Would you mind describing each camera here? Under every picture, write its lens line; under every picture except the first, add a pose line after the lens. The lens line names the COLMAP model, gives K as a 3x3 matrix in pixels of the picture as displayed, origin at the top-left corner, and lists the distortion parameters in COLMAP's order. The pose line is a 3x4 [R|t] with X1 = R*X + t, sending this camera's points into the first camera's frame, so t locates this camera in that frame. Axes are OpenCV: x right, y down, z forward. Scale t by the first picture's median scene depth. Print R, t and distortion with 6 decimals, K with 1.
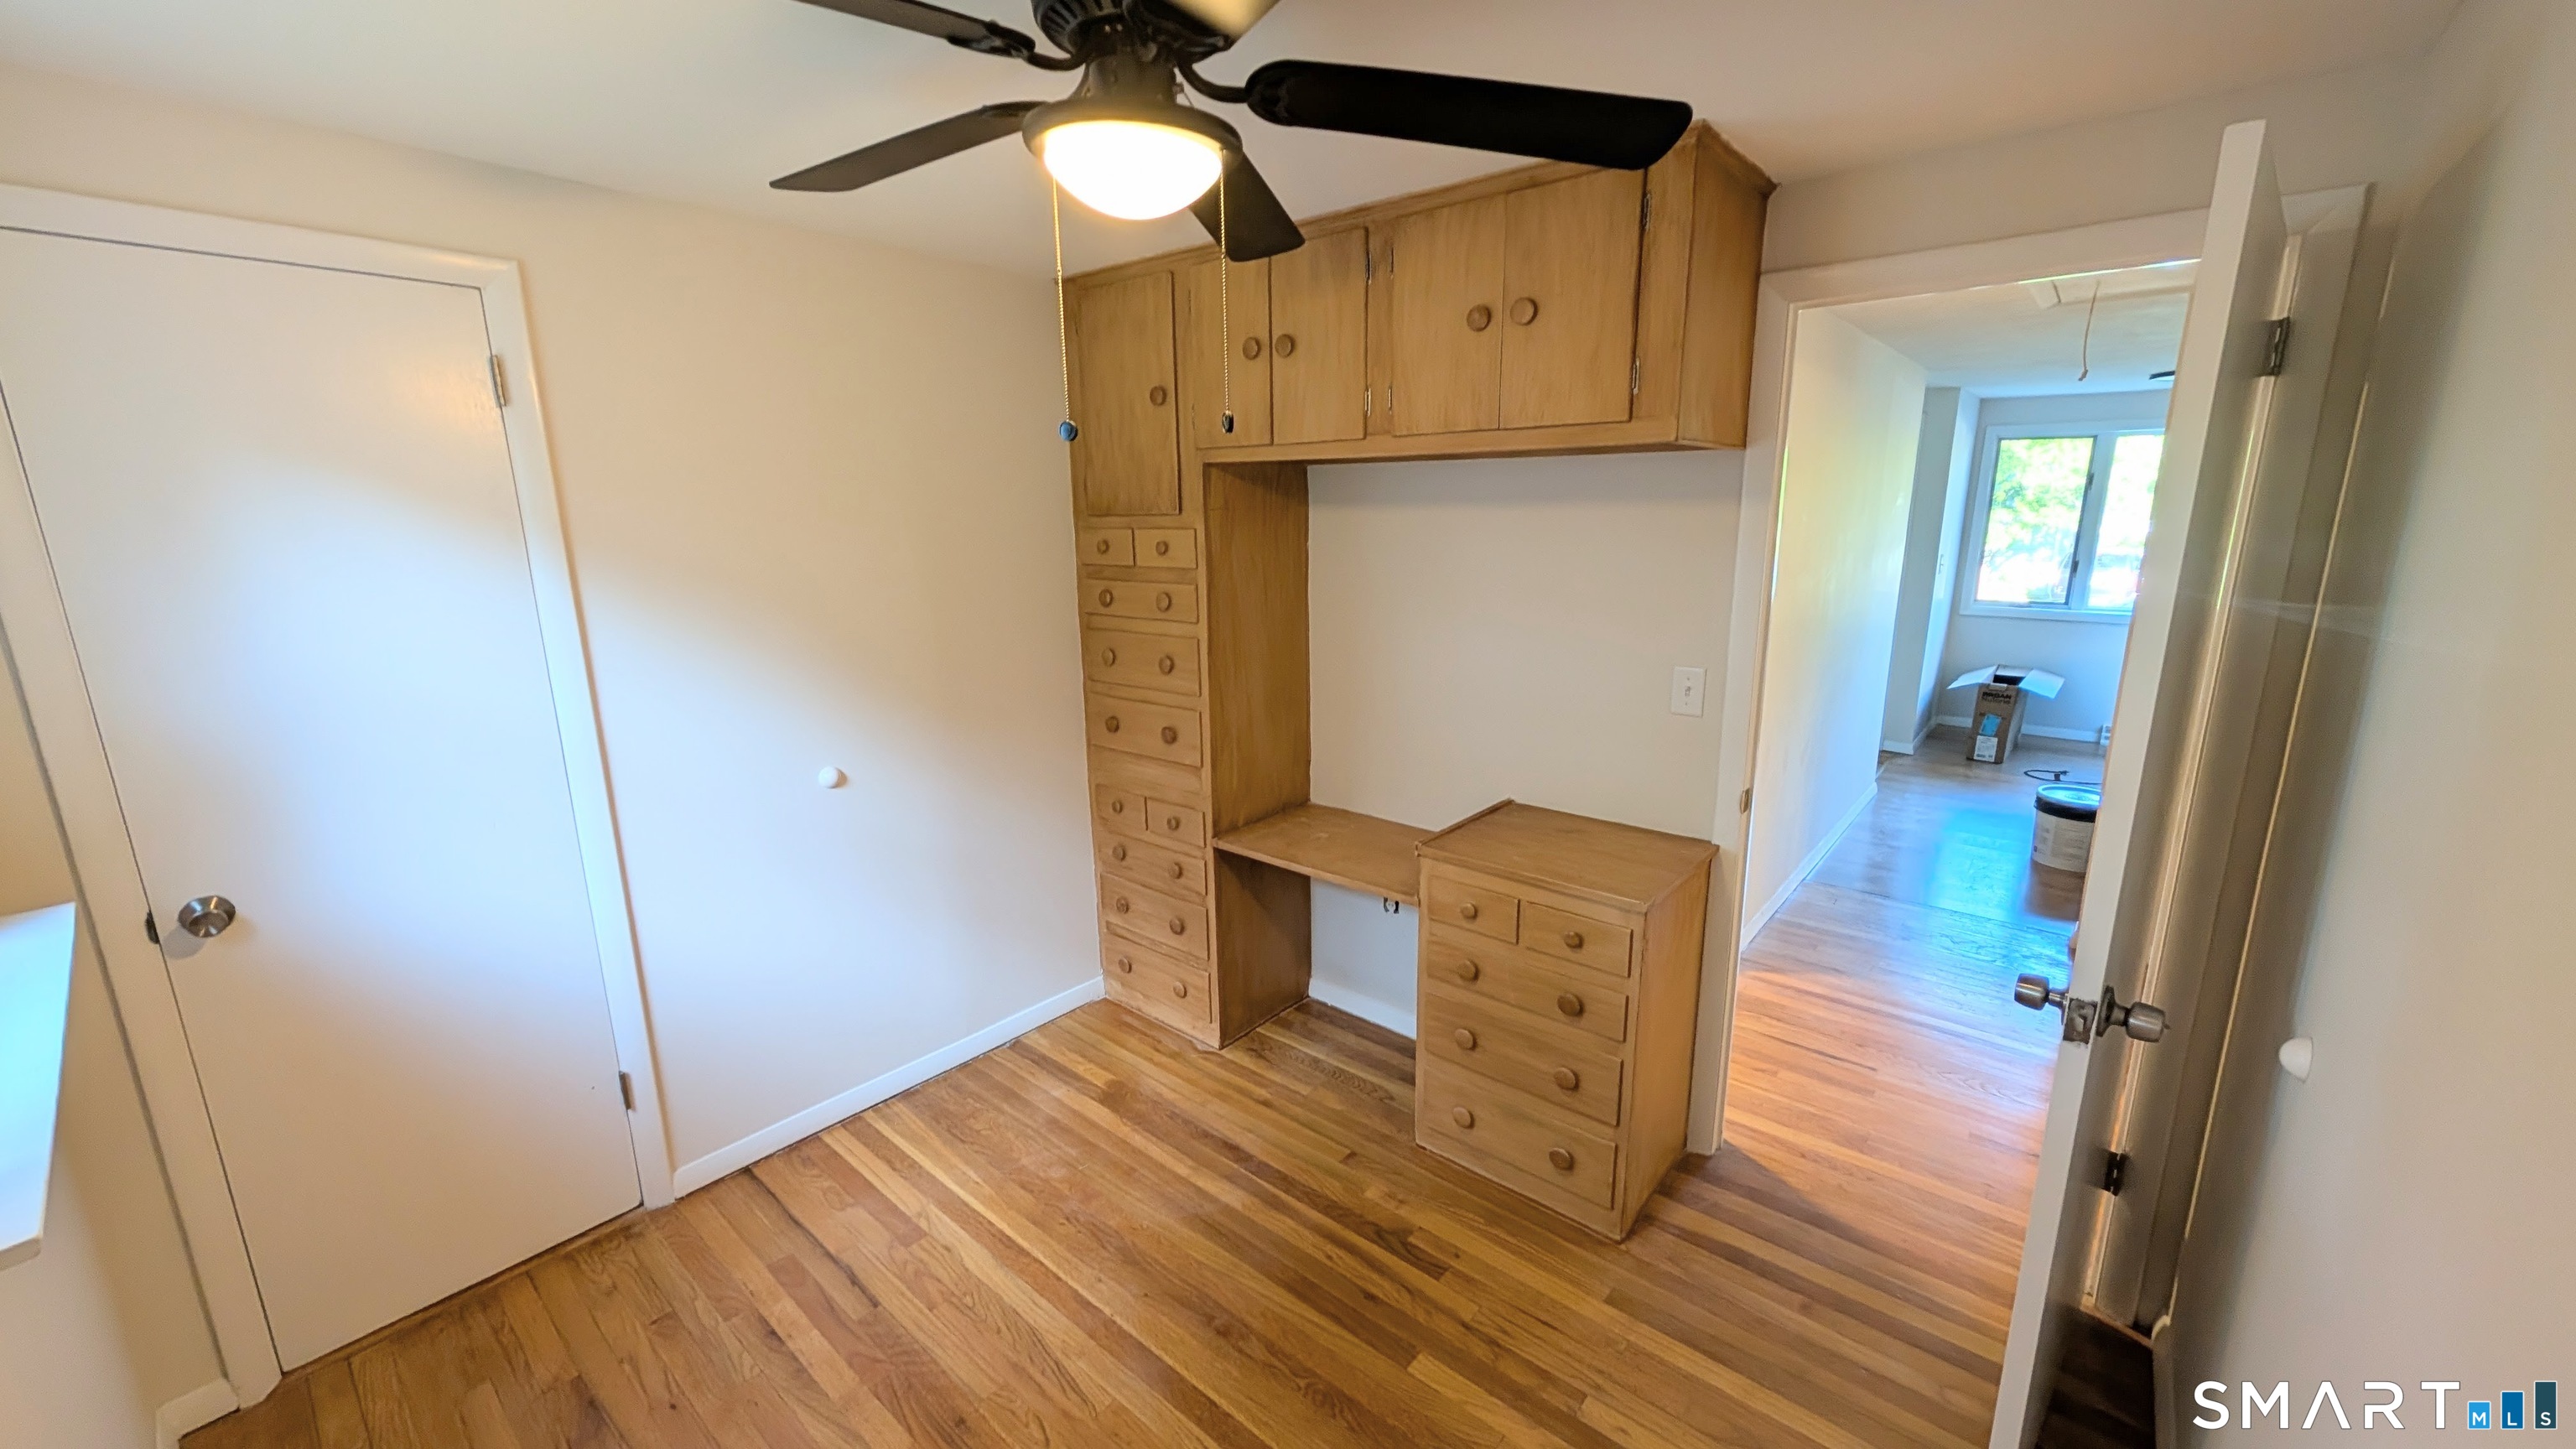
lens RADIAL K [[973.0, 0, 1285.6], [0, 973.0, 727.5], [0, 0, 1]] dist [0.000982, -0.000043]
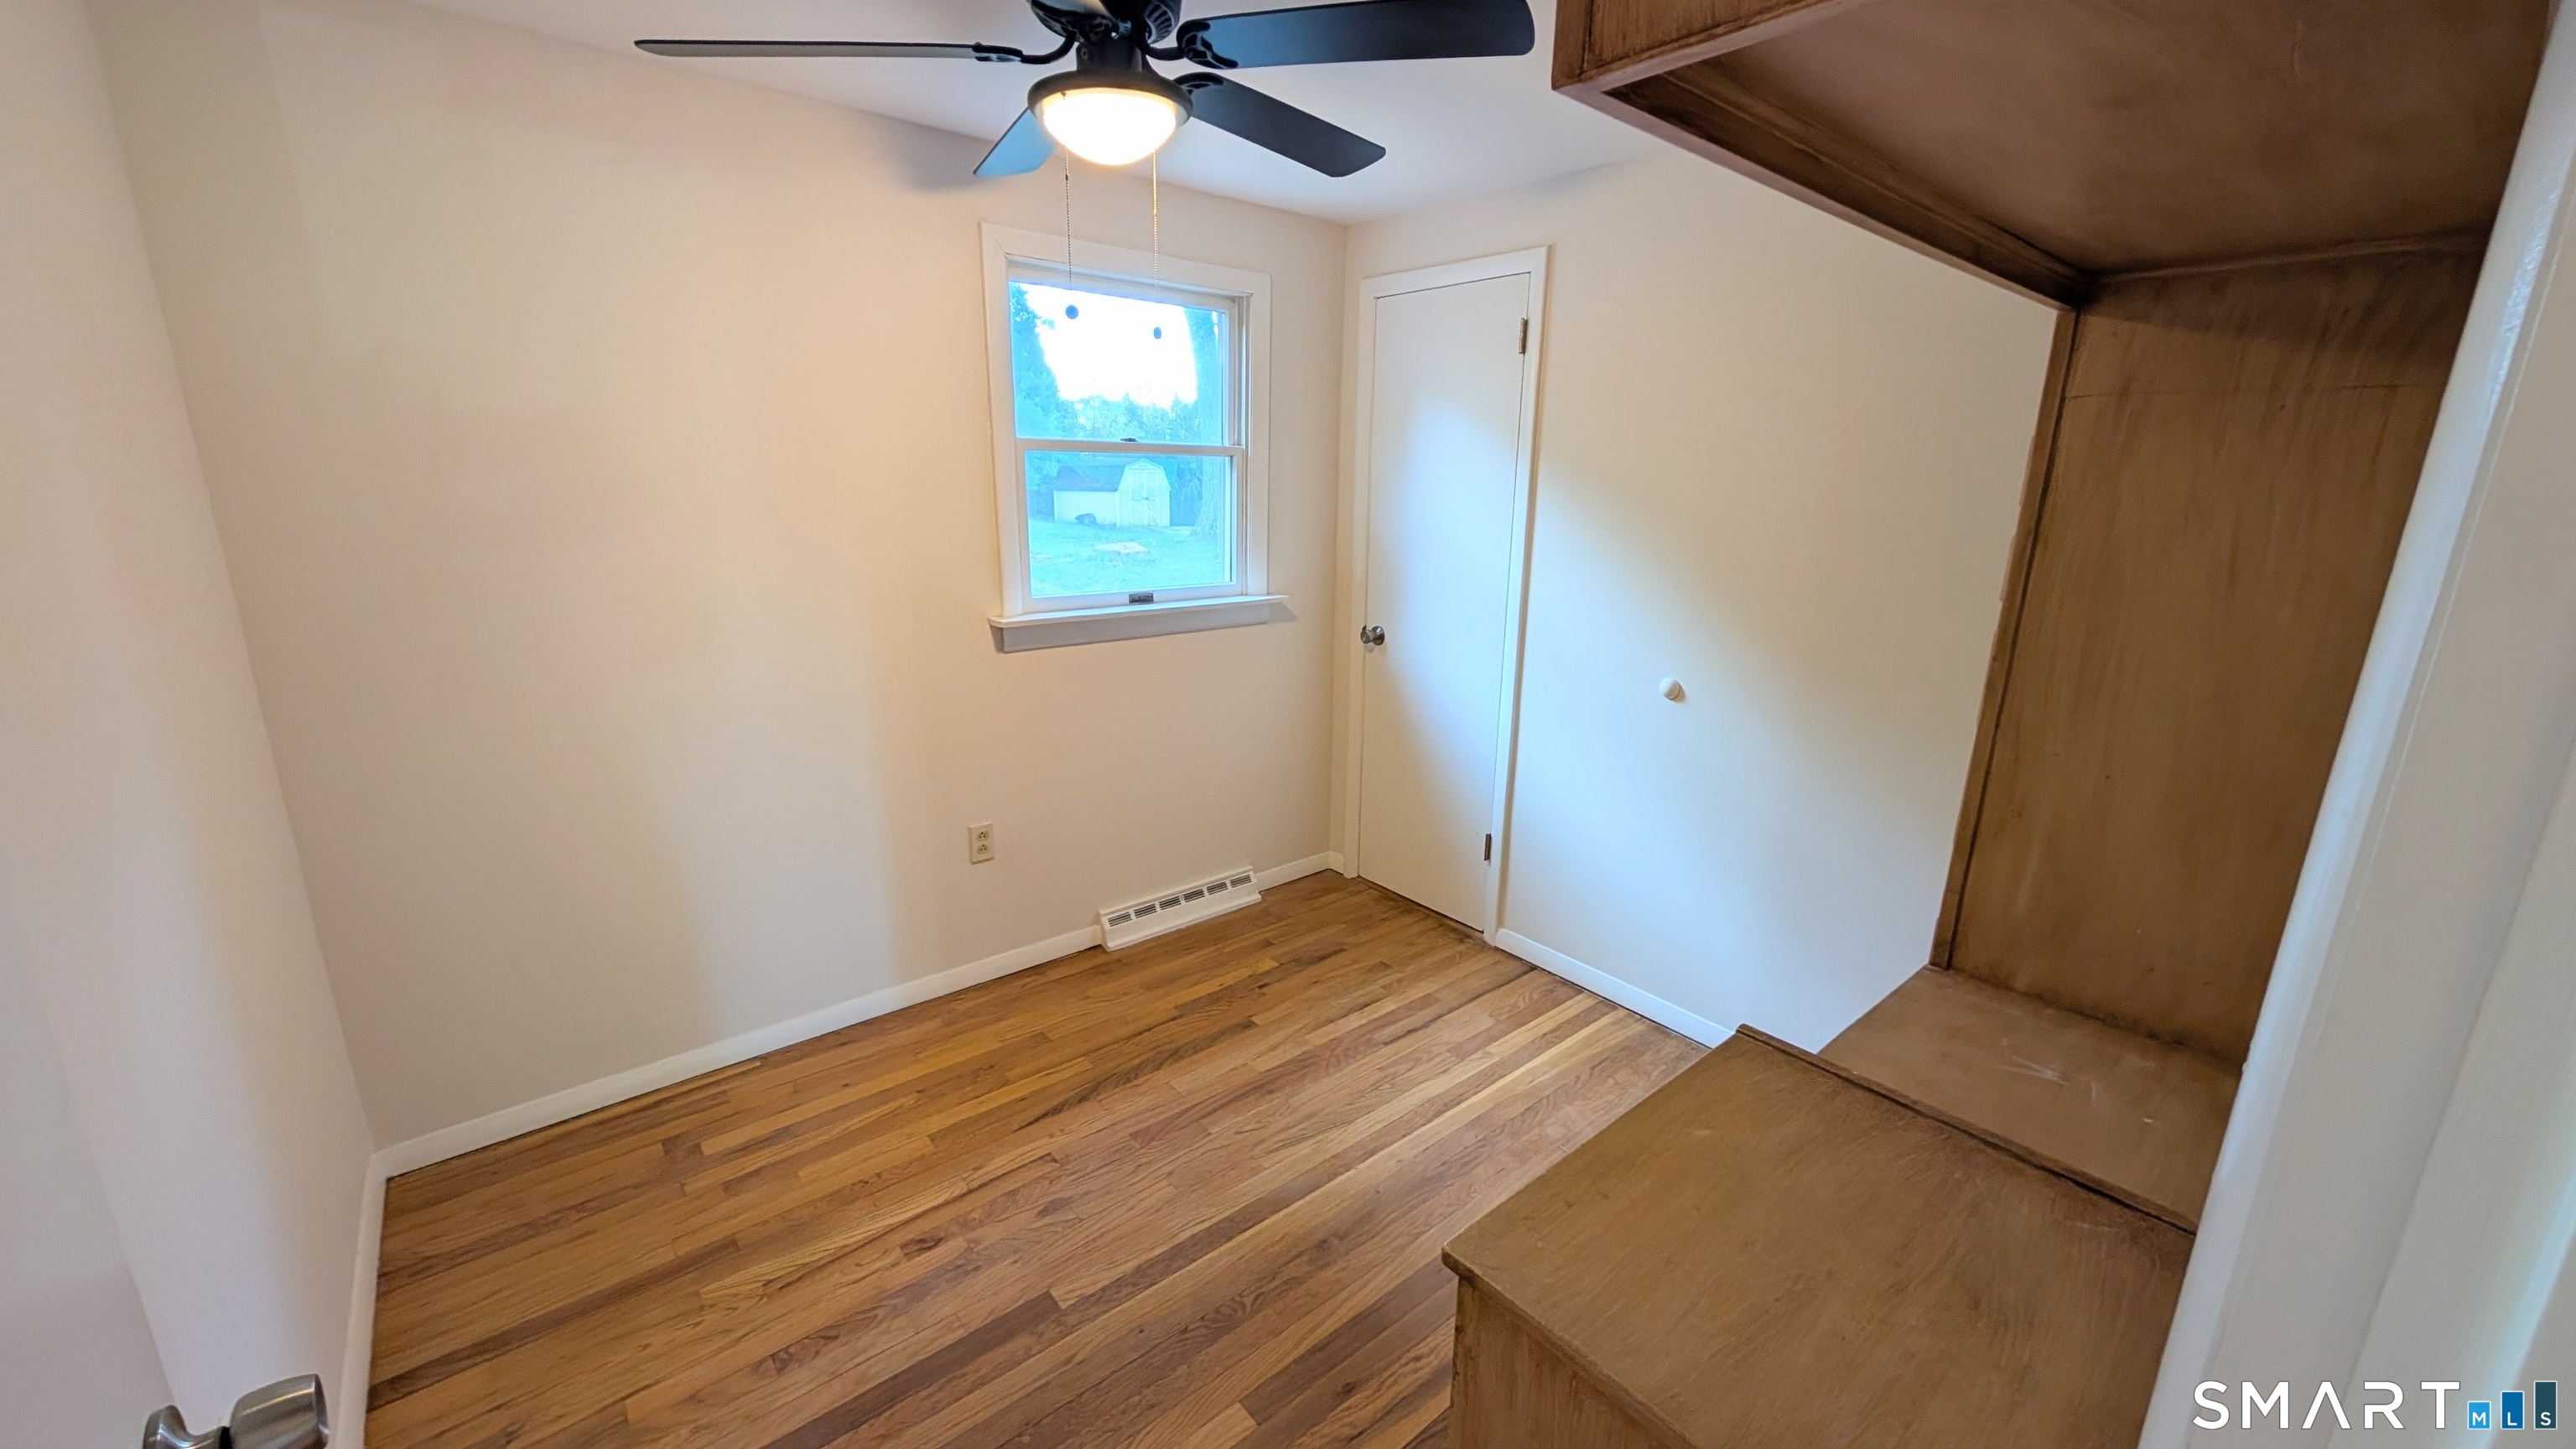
lens RADIAL K [[973.0, 0, 1284.8], [0, 973.0, 714.5], [0, 0, 1]] dist [0.000982, -0.000043]
pose [[-0.171295, 0.247128, -0.953722, 0.722568], [-0.229587, 0.931367, 0.282571, -0.146628], [0.958096, 0.267365, -0.102801, 0.883627]]
